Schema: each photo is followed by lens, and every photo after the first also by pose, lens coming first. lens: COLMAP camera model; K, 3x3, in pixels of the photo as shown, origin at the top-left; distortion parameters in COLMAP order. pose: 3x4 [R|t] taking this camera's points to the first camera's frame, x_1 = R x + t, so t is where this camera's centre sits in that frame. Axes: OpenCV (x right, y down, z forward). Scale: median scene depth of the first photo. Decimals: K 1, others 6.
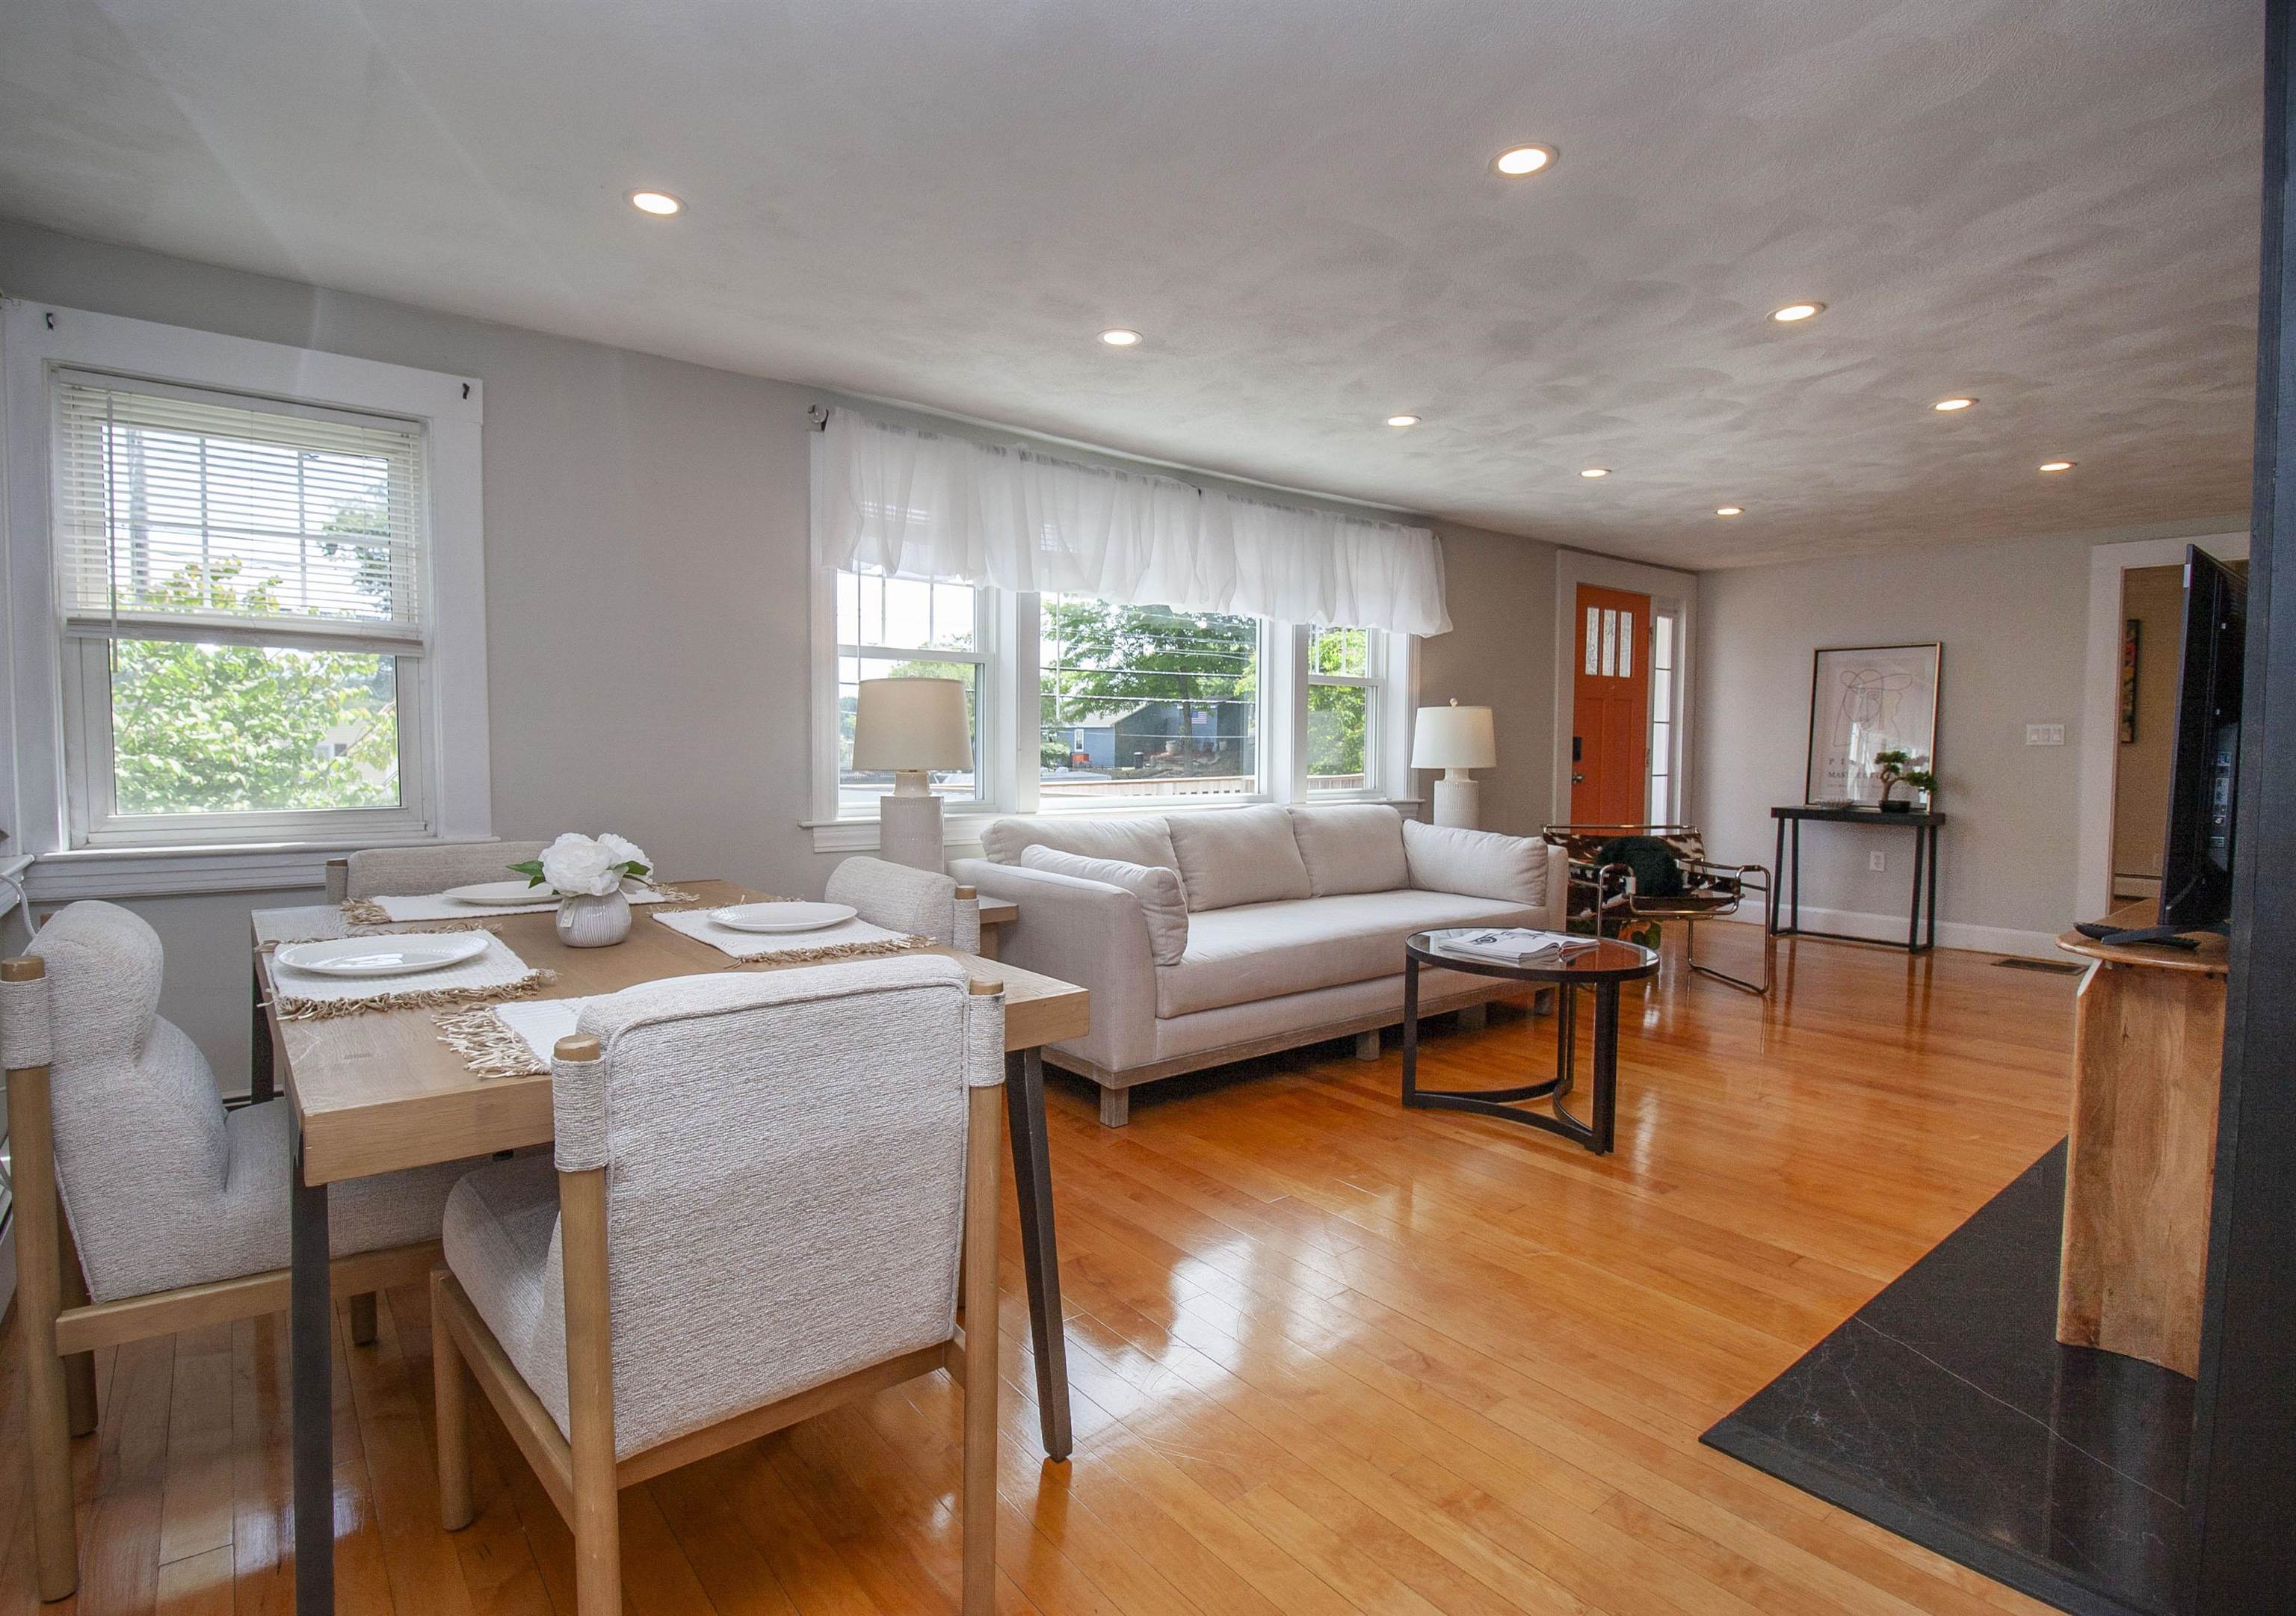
lens RADIAL K [[1113.4, 0, 1105.6], [0, 1113.4, 796.9], [0, 0, 1]] dist [-0.000719, -0.016666]
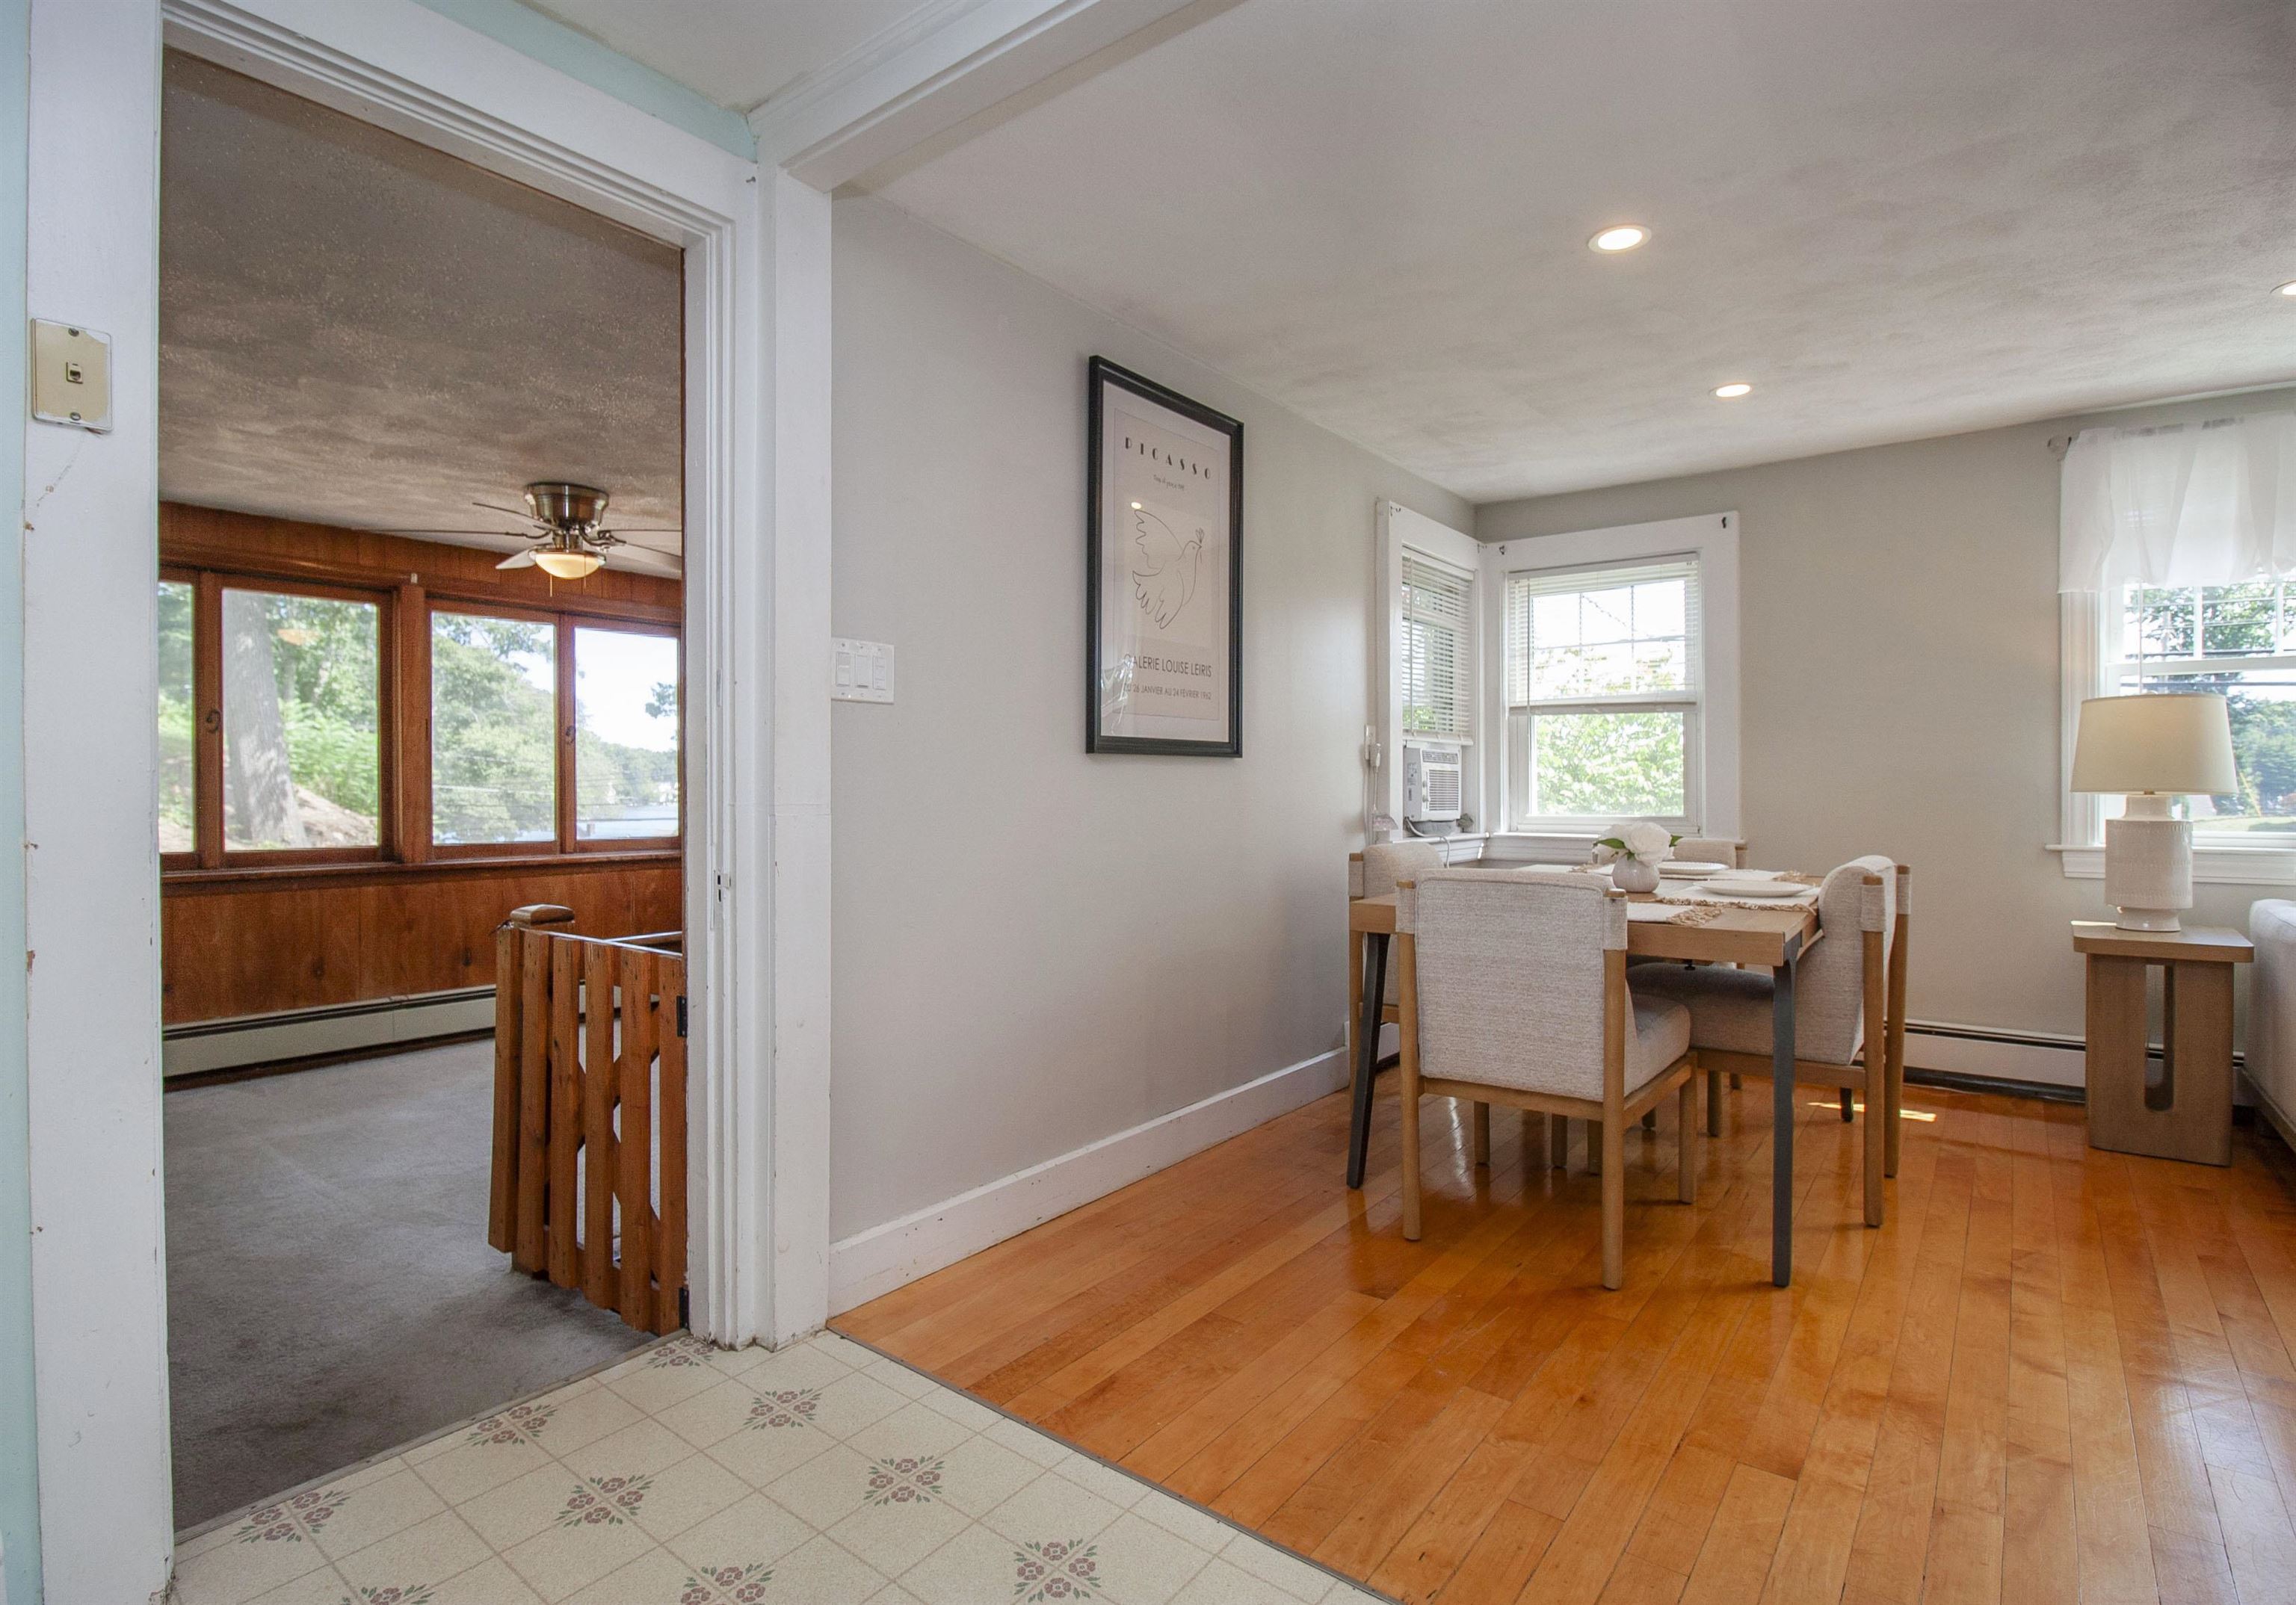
lens RADIAL K [[1142.2, 0, 1118.0], [0, 1142.2, 798.5], [0, 0, 1]] dist [-0.001005, -0.000161]
pose [[0.233014, 0.002388, -0.972470, 0.568615], [-0.043621, 0.999016, -0.007999, 0.027053], [0.971495, 0.044284, 0.232889, -0.064543]]
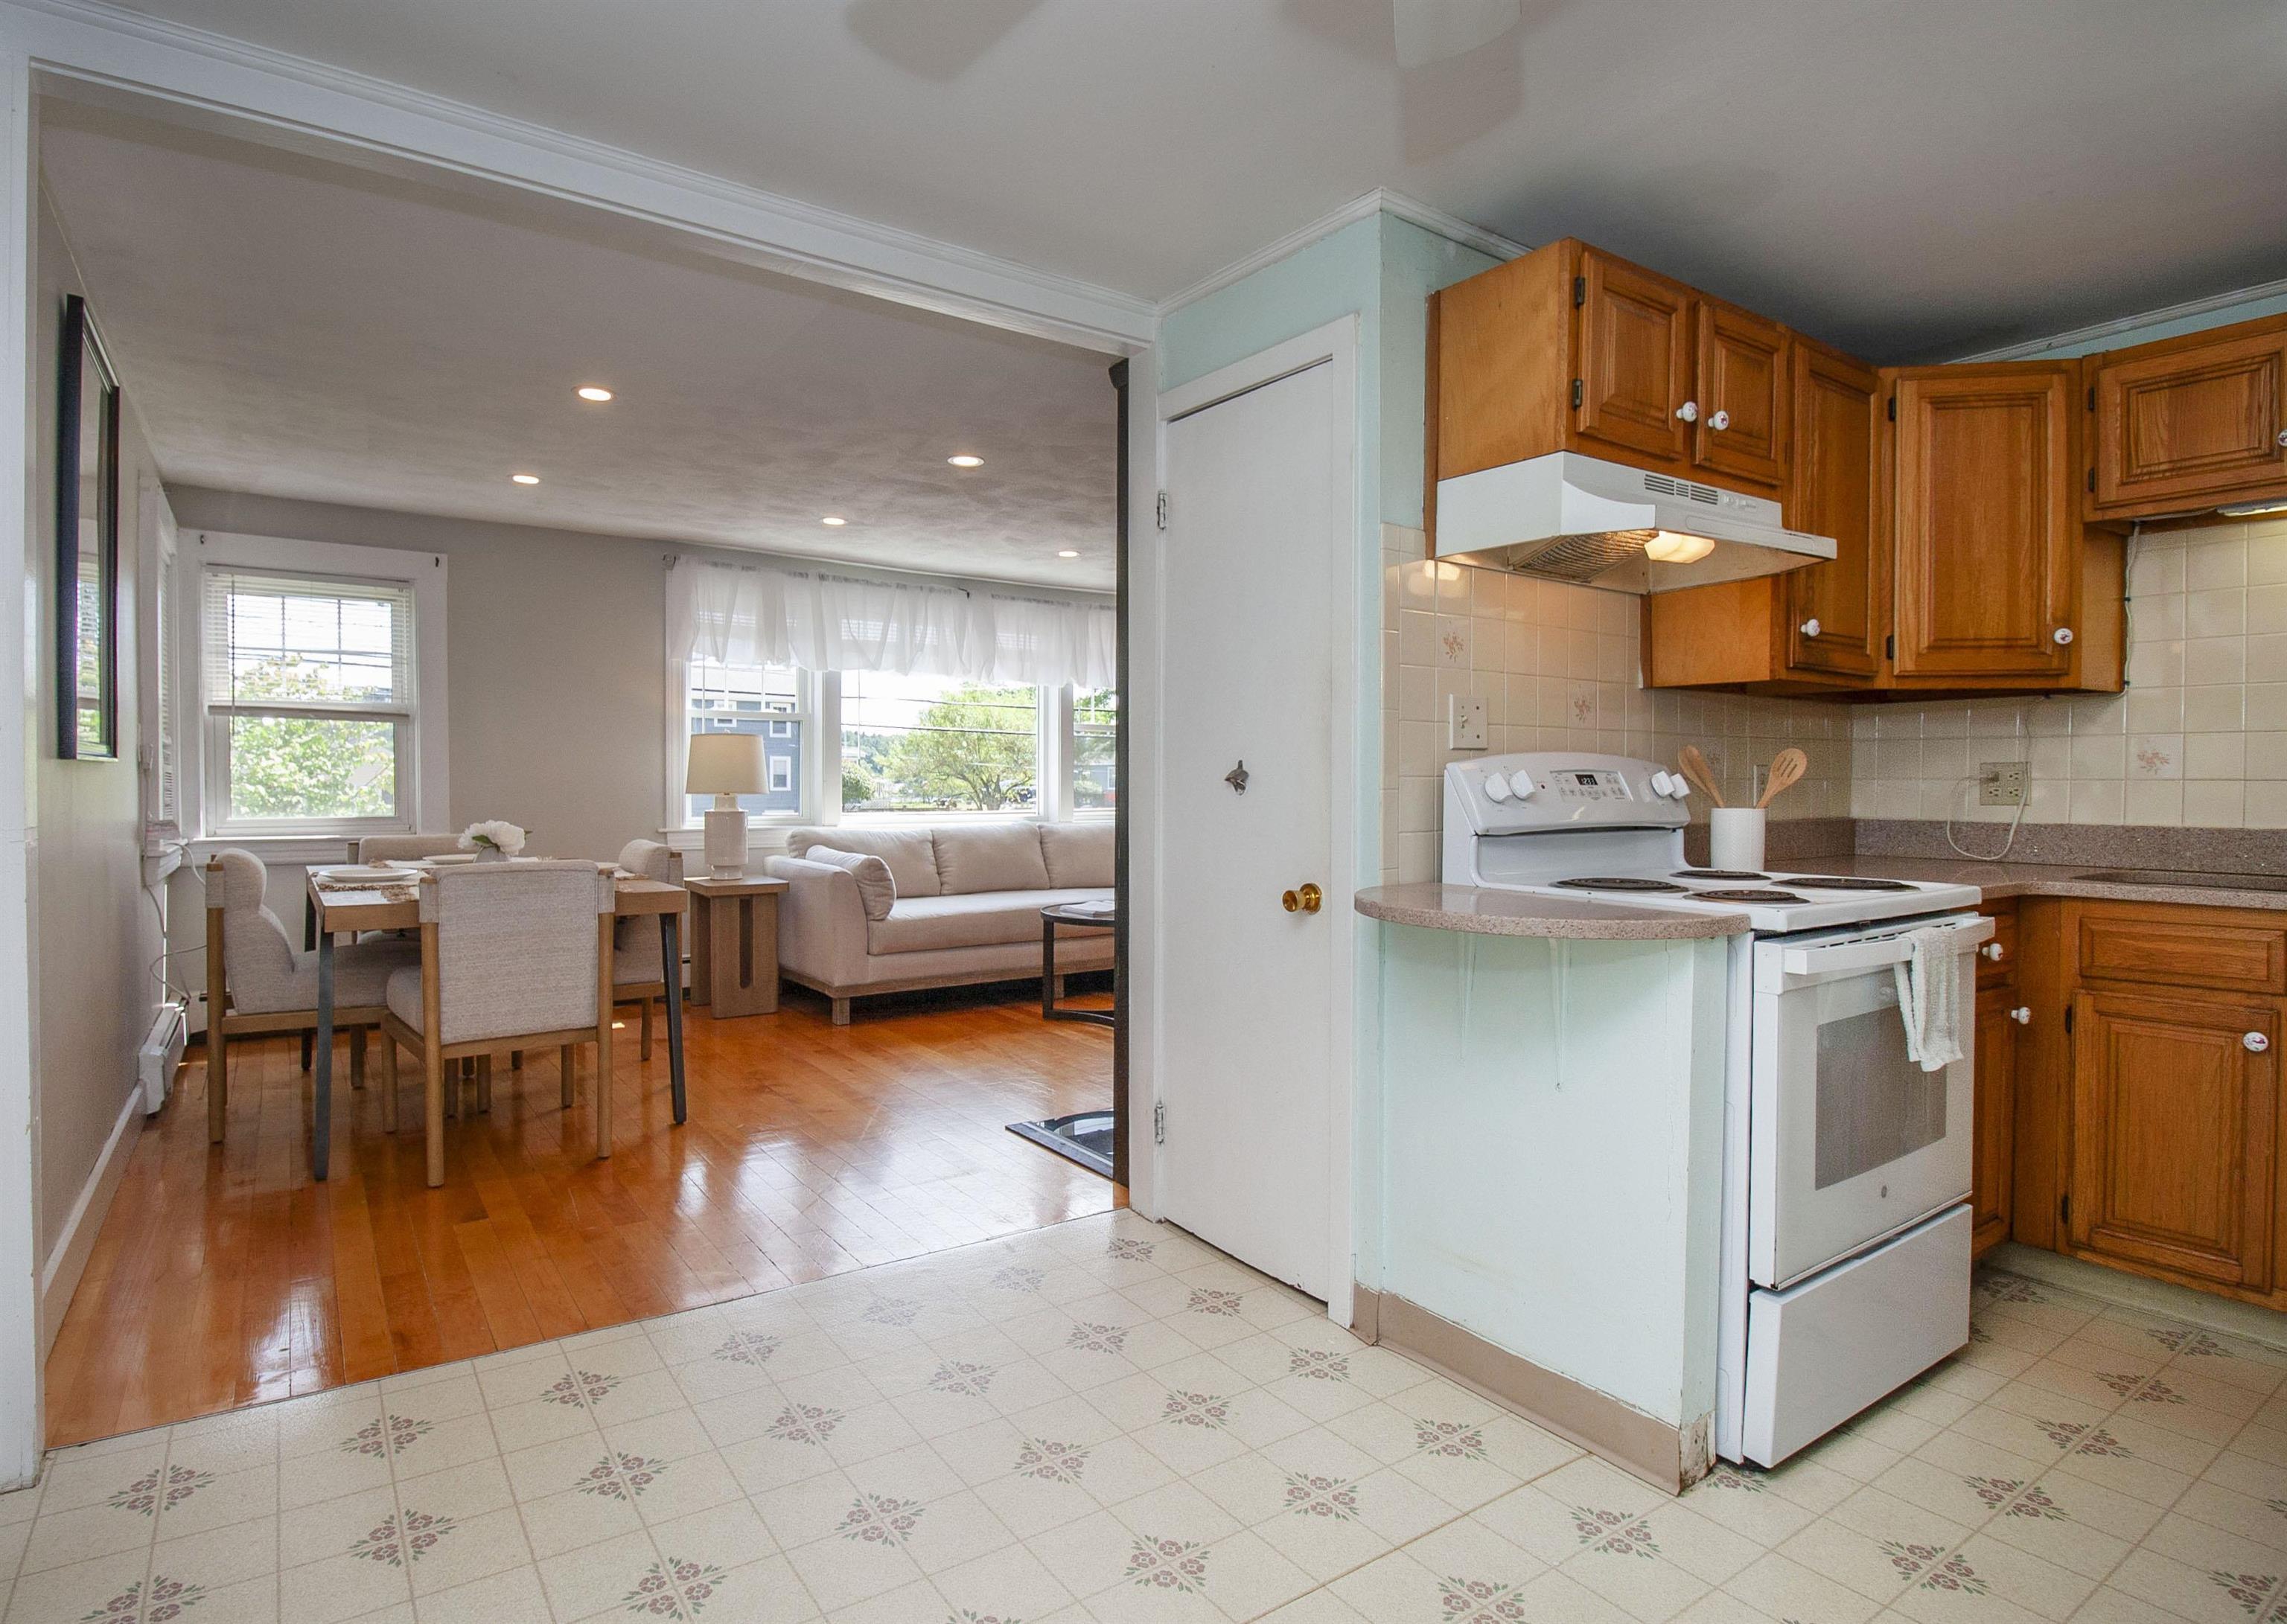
lens RADIAL K [[1181.3, 0, 1088.2], [0, 1181.3, 802.8], [0, 0, 1]] dist [0.005425, -0.018342]
pose [[0.997485, -0.001428, -0.070867, 0.439459], [-0.000760, 0.999524, -0.030832, 0.038134], [0.070877, 0.030808, 0.997009, -0.573137]]
